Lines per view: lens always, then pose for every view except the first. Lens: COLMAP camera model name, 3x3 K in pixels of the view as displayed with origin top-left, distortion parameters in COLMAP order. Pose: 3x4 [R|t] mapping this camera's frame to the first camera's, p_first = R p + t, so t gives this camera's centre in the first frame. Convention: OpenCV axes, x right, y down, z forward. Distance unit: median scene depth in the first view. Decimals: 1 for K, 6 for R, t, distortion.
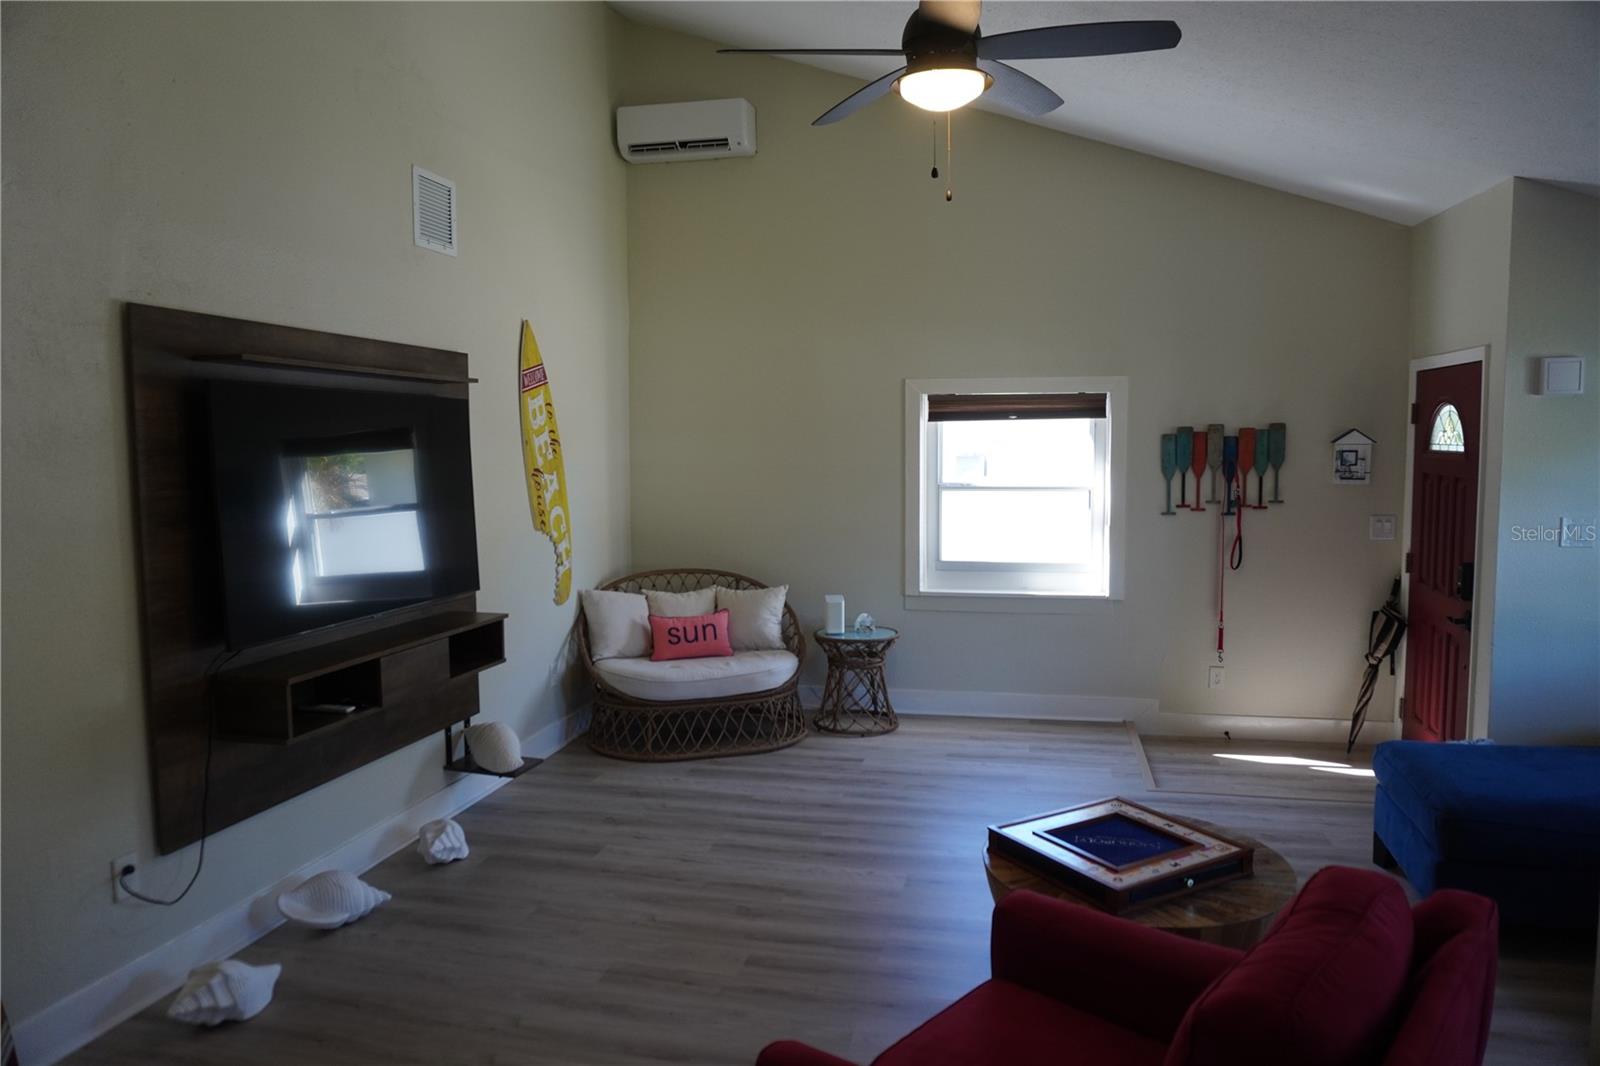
lens RADIAL K [[1073.7, 0, 800.0], [0, 1073.7, 533.0], [0, 0, 1]] dist [-0.053649, 0.043320]
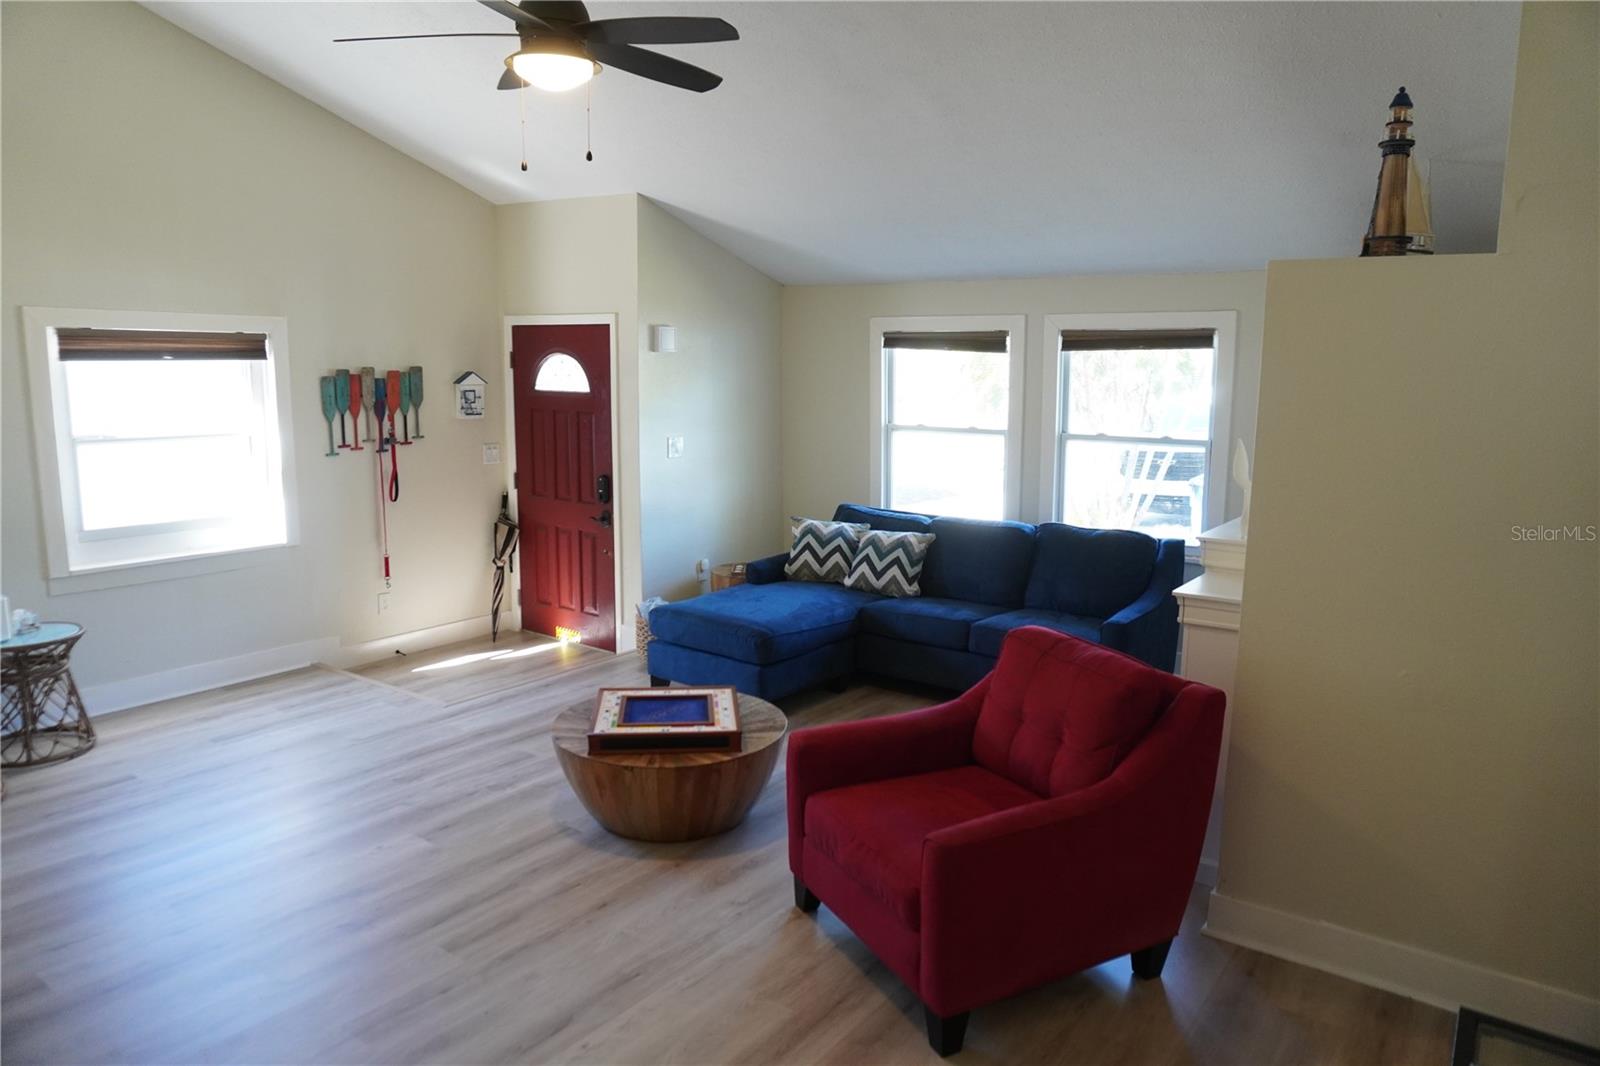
lens RADIAL K [[1073.7, 0, 800.0], [0, 1073.7, 533.0], [0, 0, 1]] dist [-0.053649, 0.043320]
pose [[0.404435, -0.132320, 0.904944, -0.415331], [0.067278, 0.991102, 0.114850, -0.031311], [-0.912089, 0.014433, 0.409739, 0.176762]]
